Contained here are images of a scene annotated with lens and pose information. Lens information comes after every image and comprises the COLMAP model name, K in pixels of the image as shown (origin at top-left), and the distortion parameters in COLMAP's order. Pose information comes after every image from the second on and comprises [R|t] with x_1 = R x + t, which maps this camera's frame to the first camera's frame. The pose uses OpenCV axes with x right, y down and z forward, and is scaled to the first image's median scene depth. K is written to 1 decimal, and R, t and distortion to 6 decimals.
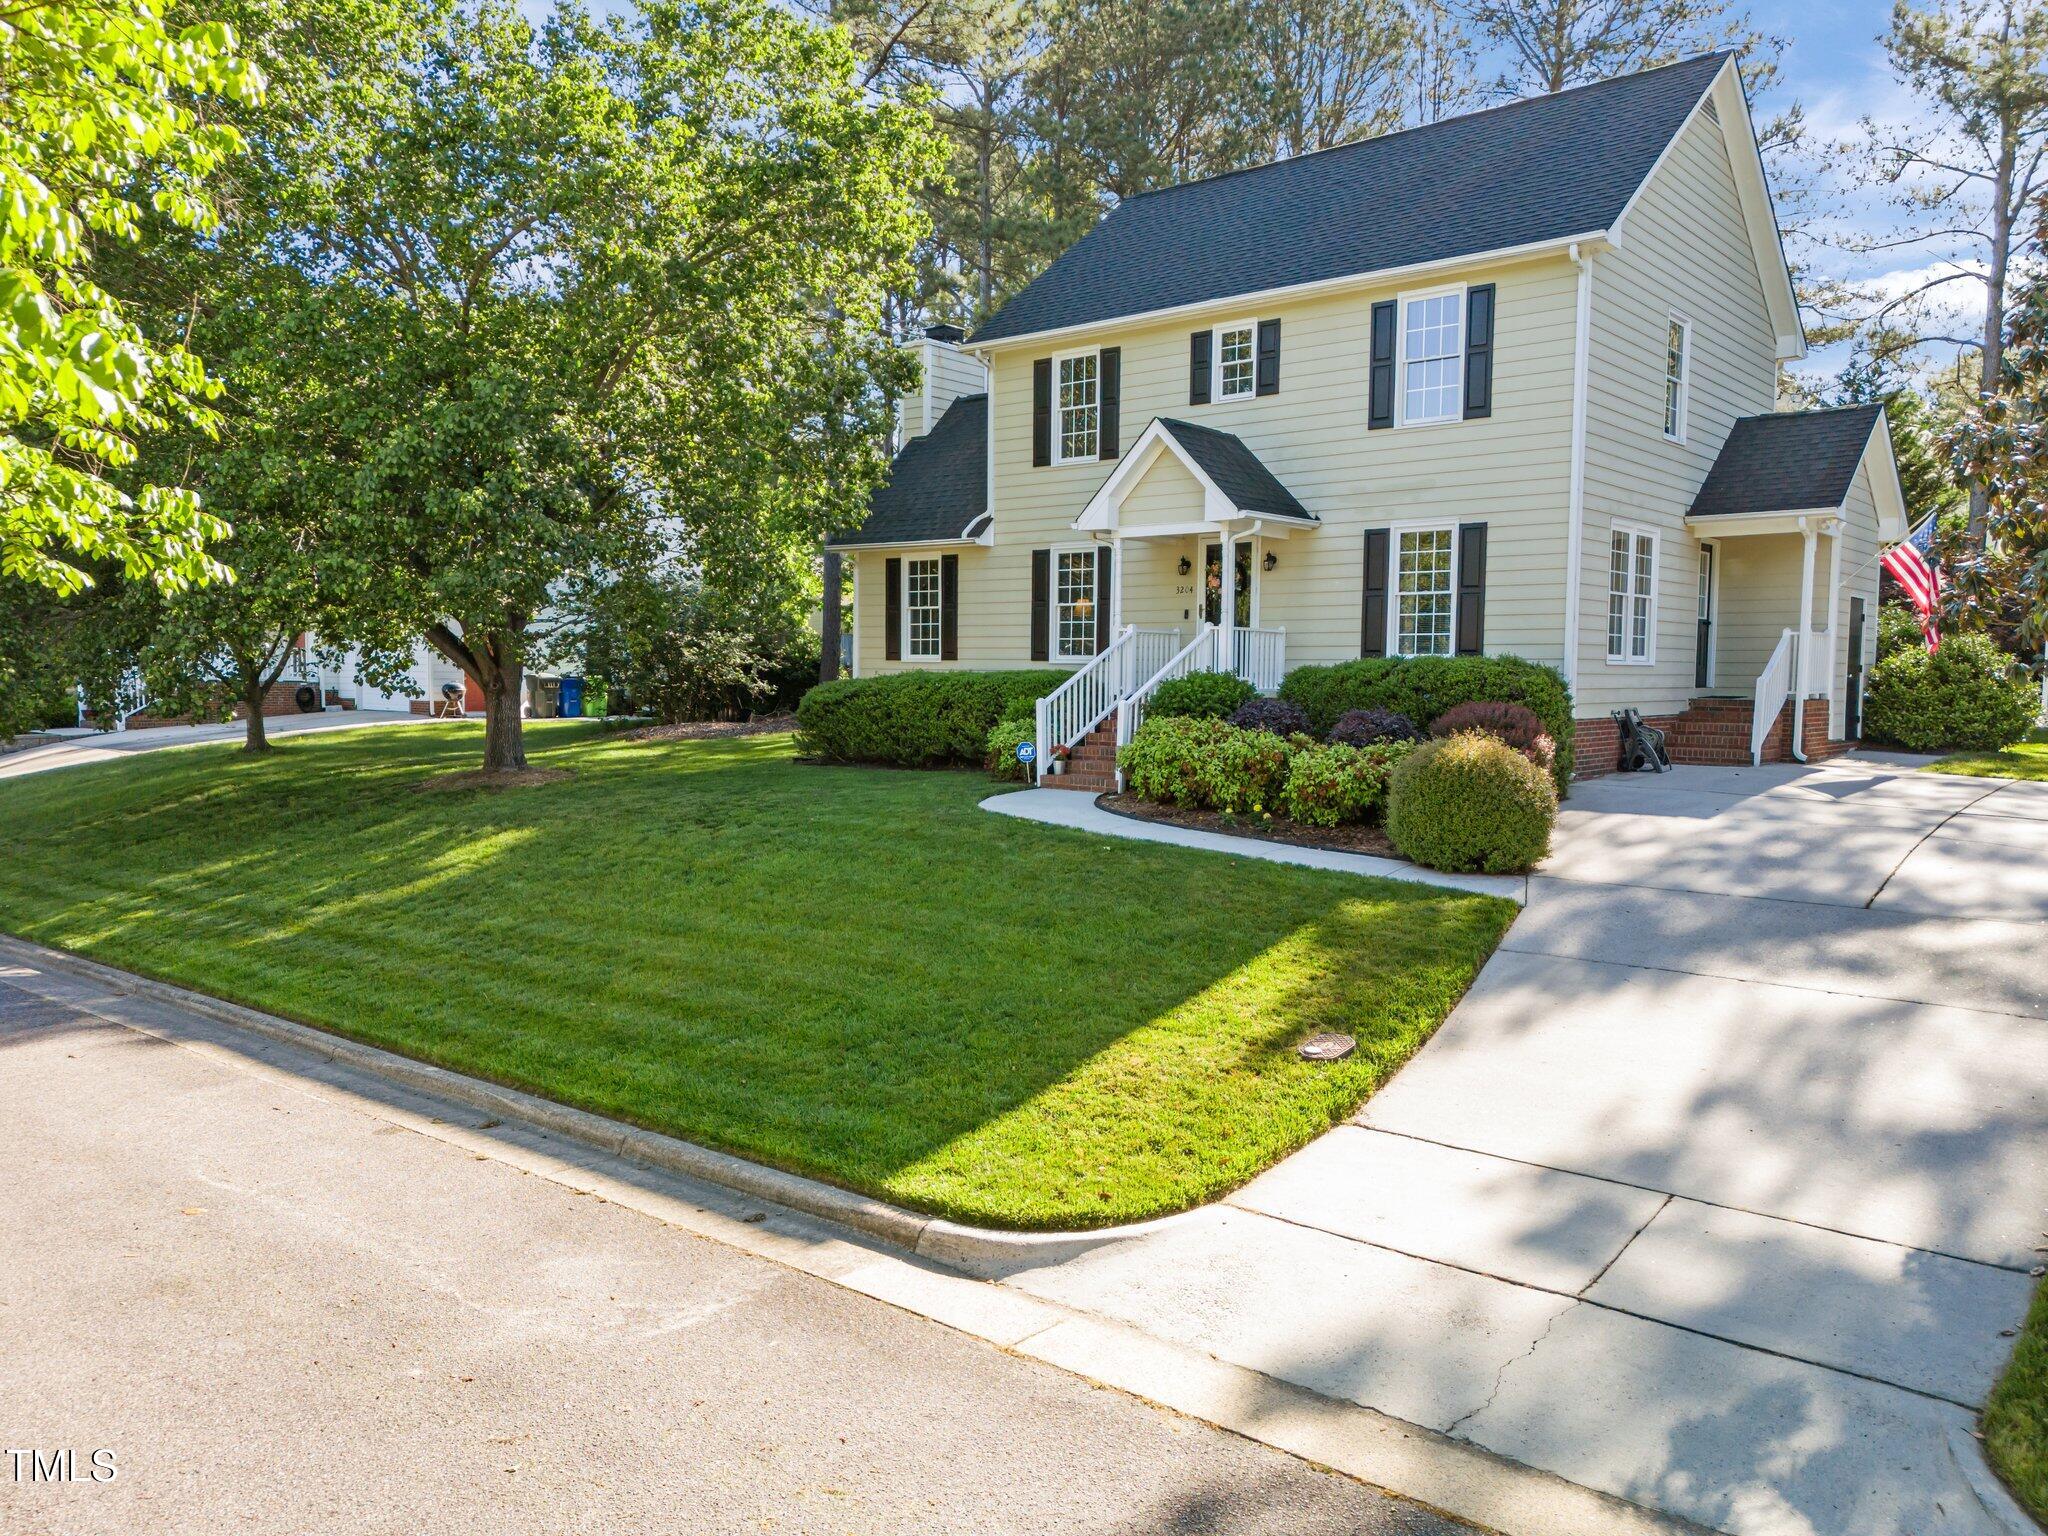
lens RADIAL K [[1502.9, 0, 1025.3], [0, 1502.9, 774.0], [0, 0, 1]] dist [0.072837, -0.068949]
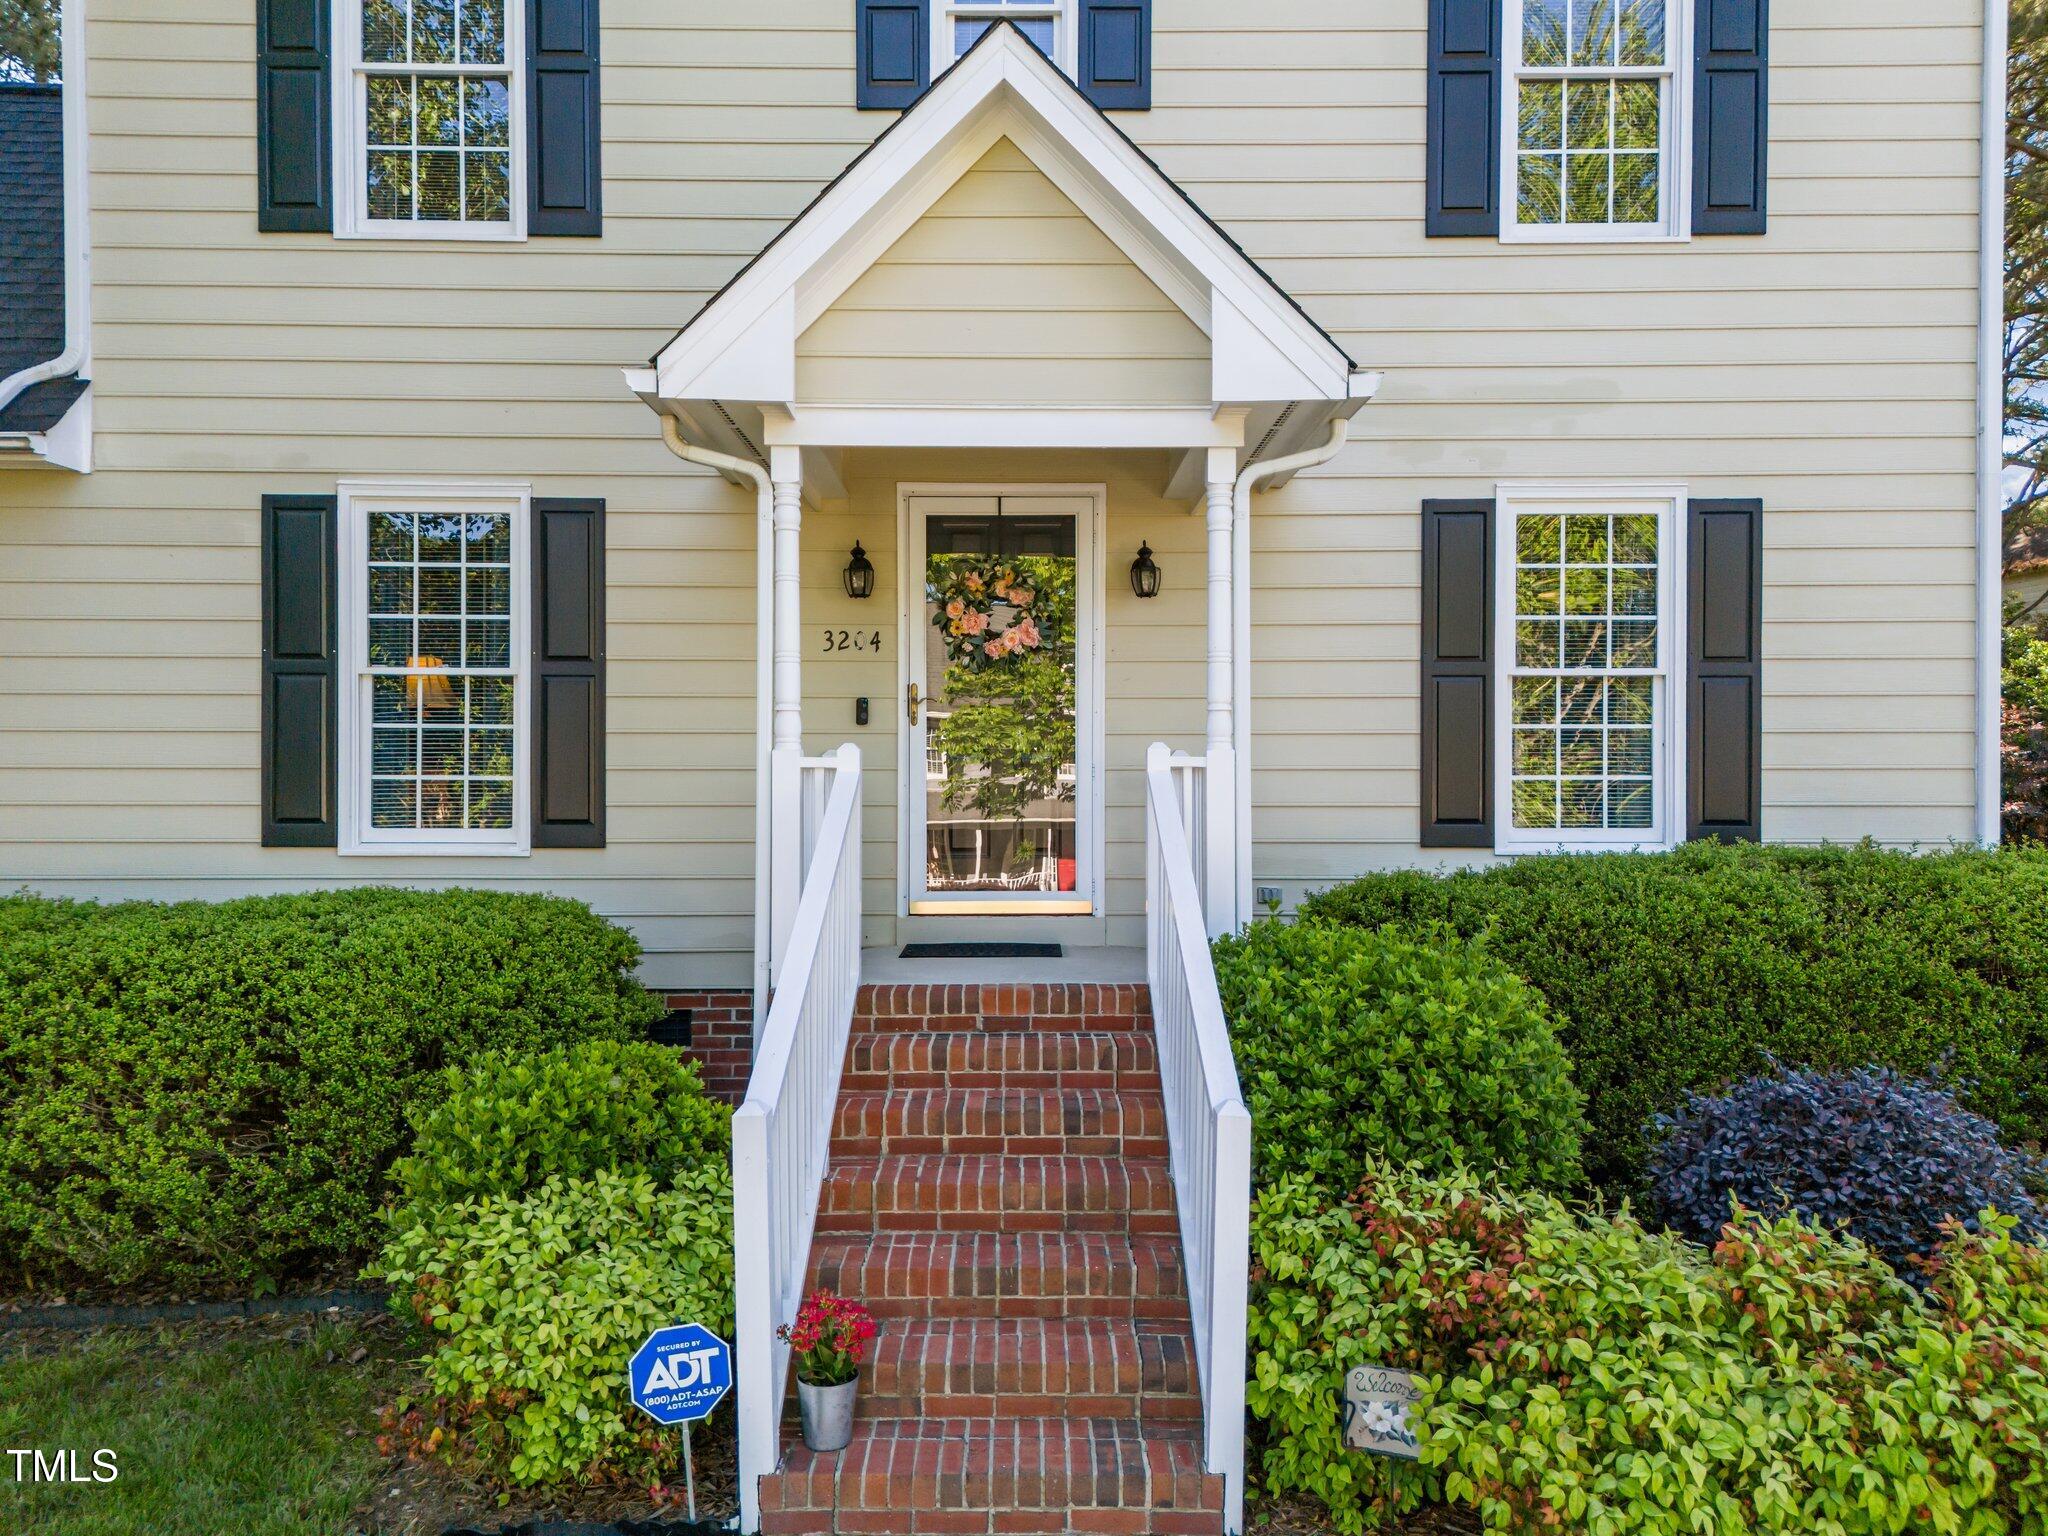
lens RADIAL K [[1502.9, 0, 1025.3], [0, 1502.9, 774.0], [0, 0, 1]] dist [0.072837, -0.068949]
pose [[0.759436, -0.022121, 0.650206, -0.091752], [0.049872, 0.998460, -0.024280, -0.083451], [-0.648668, 0.050866, 0.759370, 0.732210]]
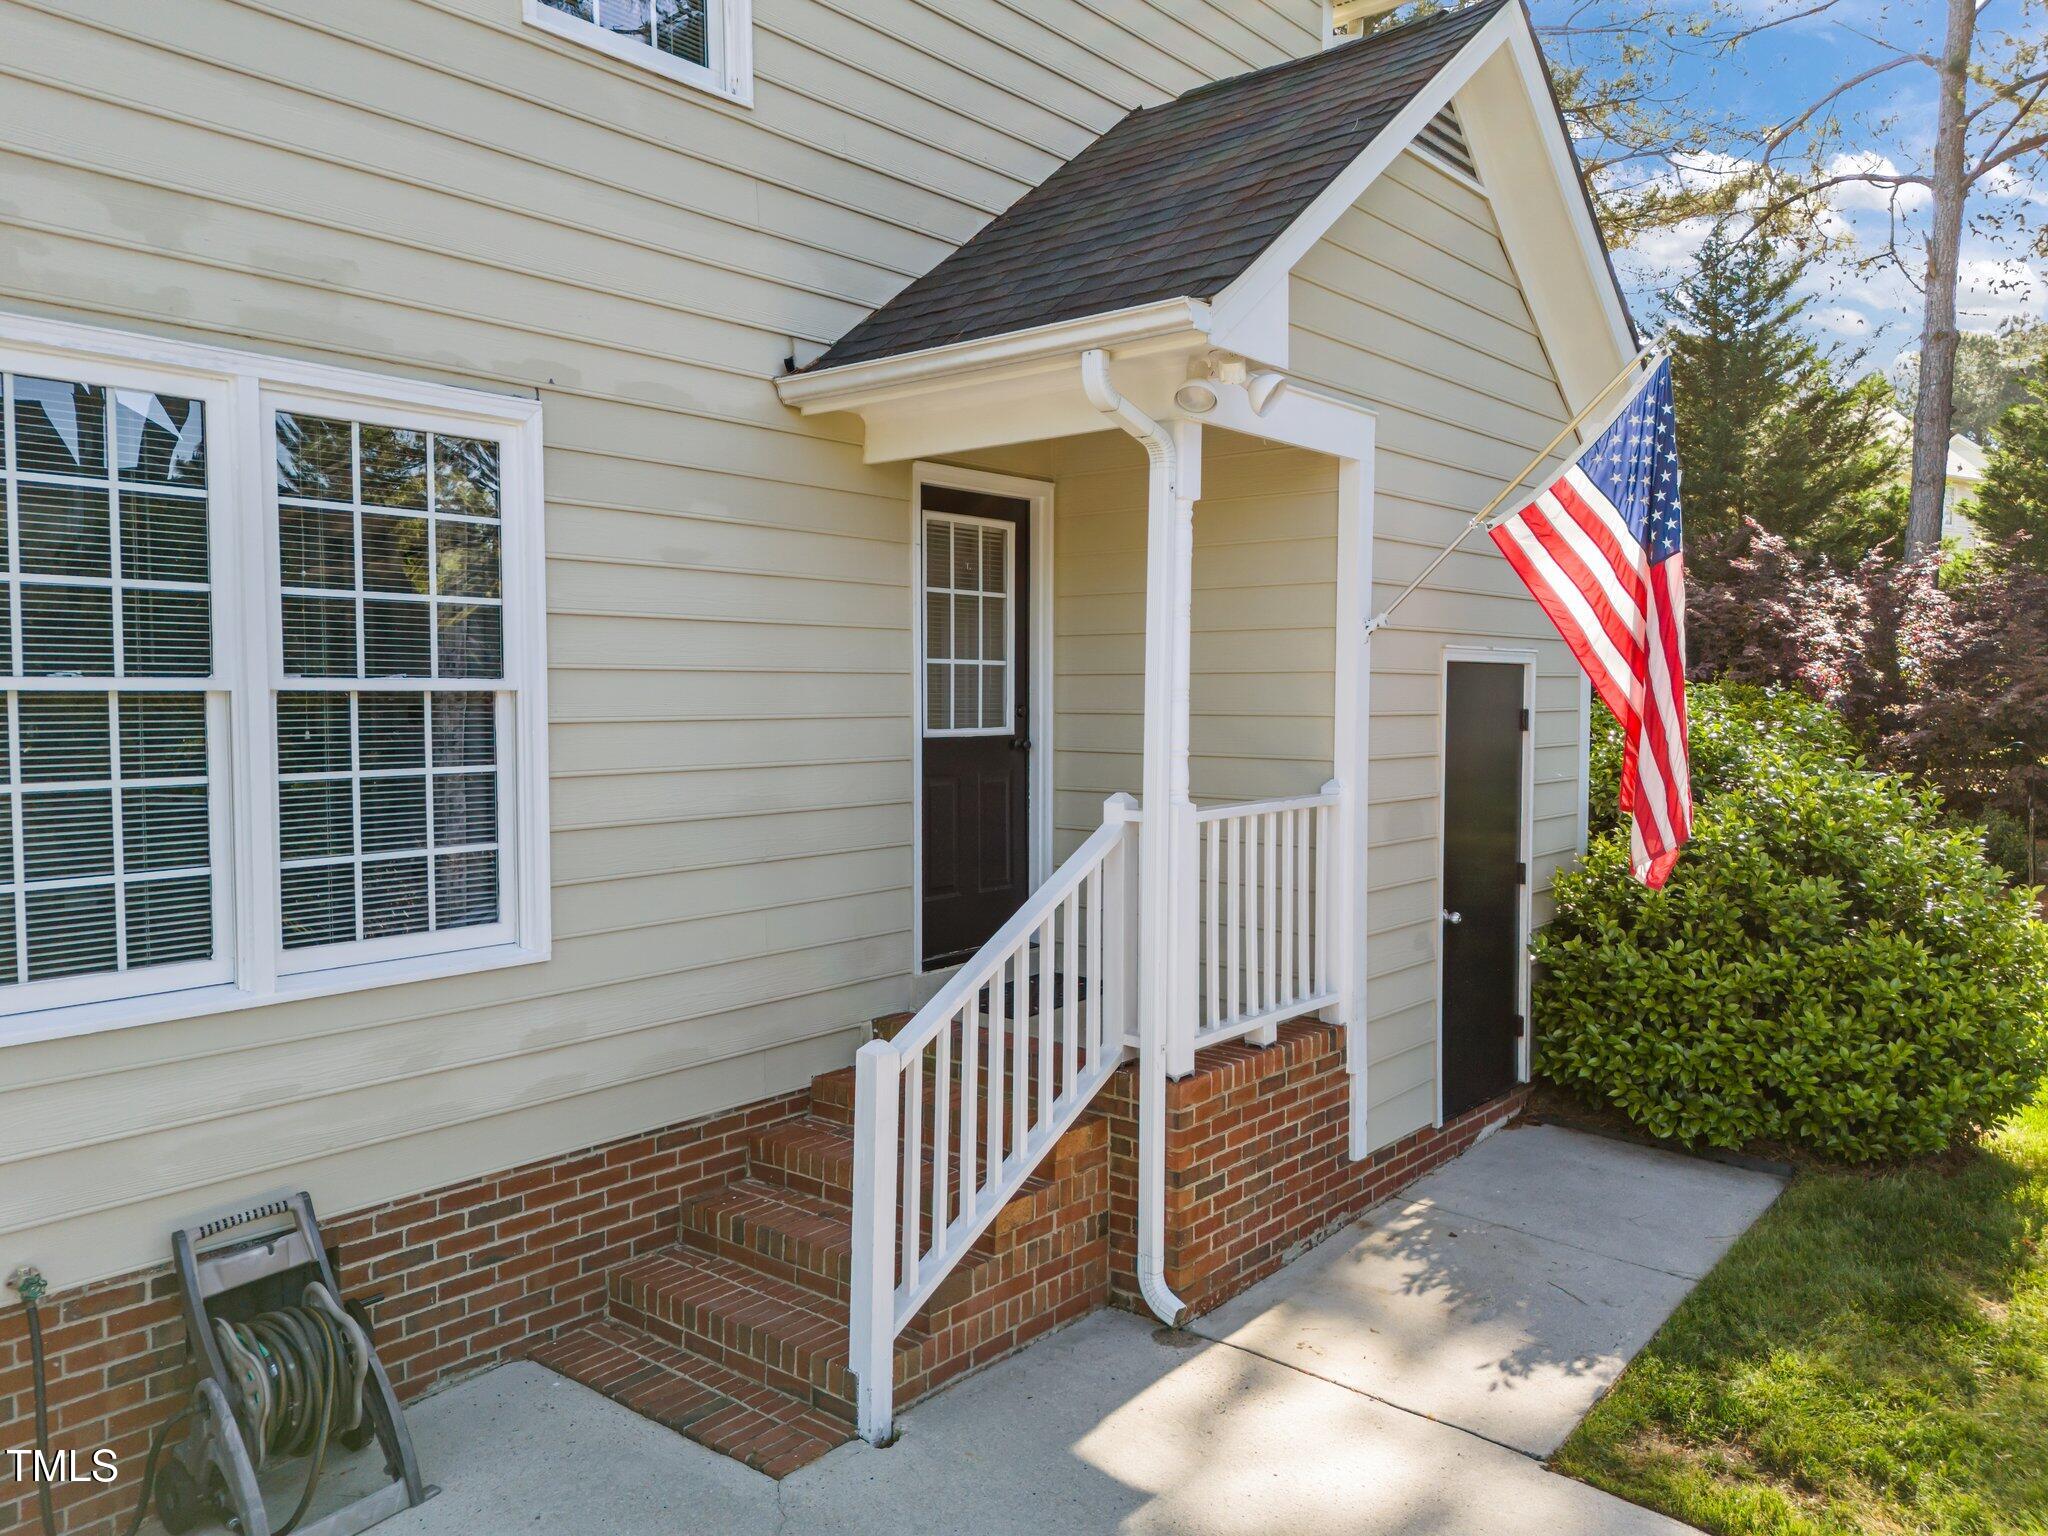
lens RADIAL K [[1502.9, 0, 1025.3], [0, 1502.9, 774.0], [0, 0, 1]] dist [0.072837, -0.068949]
pose [[0.999951, -0.009289, 0.003334, 0.475609], [0.009335, 0.999857, -0.014089, -0.093733], [-0.003203, 0.014120, 0.999895, 0.728354]]
